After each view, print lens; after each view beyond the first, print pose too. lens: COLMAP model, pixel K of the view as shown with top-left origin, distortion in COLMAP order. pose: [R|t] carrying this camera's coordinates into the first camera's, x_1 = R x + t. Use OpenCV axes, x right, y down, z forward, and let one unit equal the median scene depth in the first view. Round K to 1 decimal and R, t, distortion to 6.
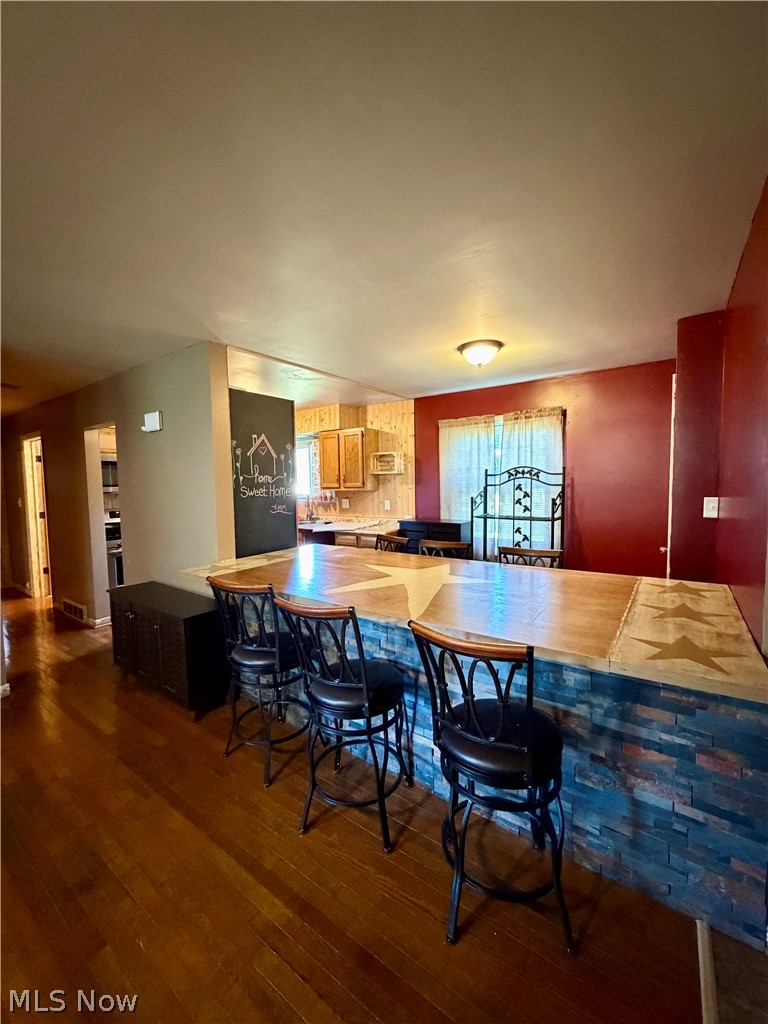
lens RADIAL K [[409.3, 0, 382.1], [0, 409.3, 506.9], [0, 0, 1]] dist [-0.001280, 0.000250]
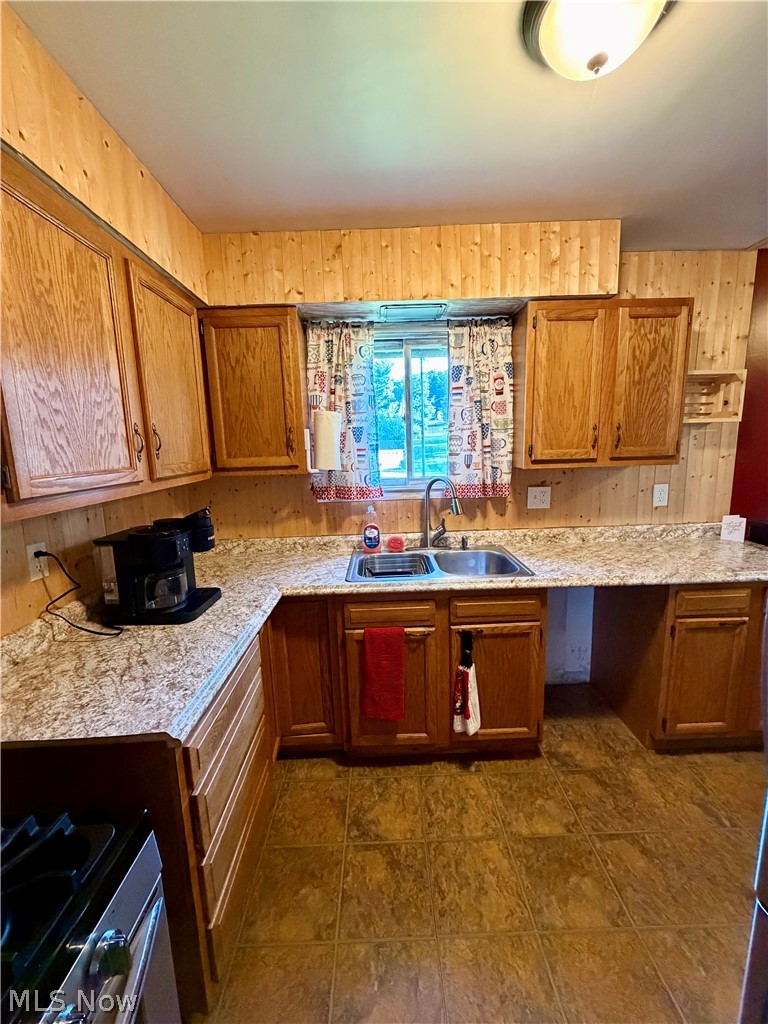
lens RADIAL K [[409.3, 0, 385.4], [0, 409.3, 510.0], [0, 0, 1]] dist [-0.001280, 0.000250]
pose [[0.803516, -0.100501, 0.586738, -0.805574], [0.049518, 0.993514, 0.102363, -0.080625], [-0.593220, -0.053196, 0.803281, 1.335628]]
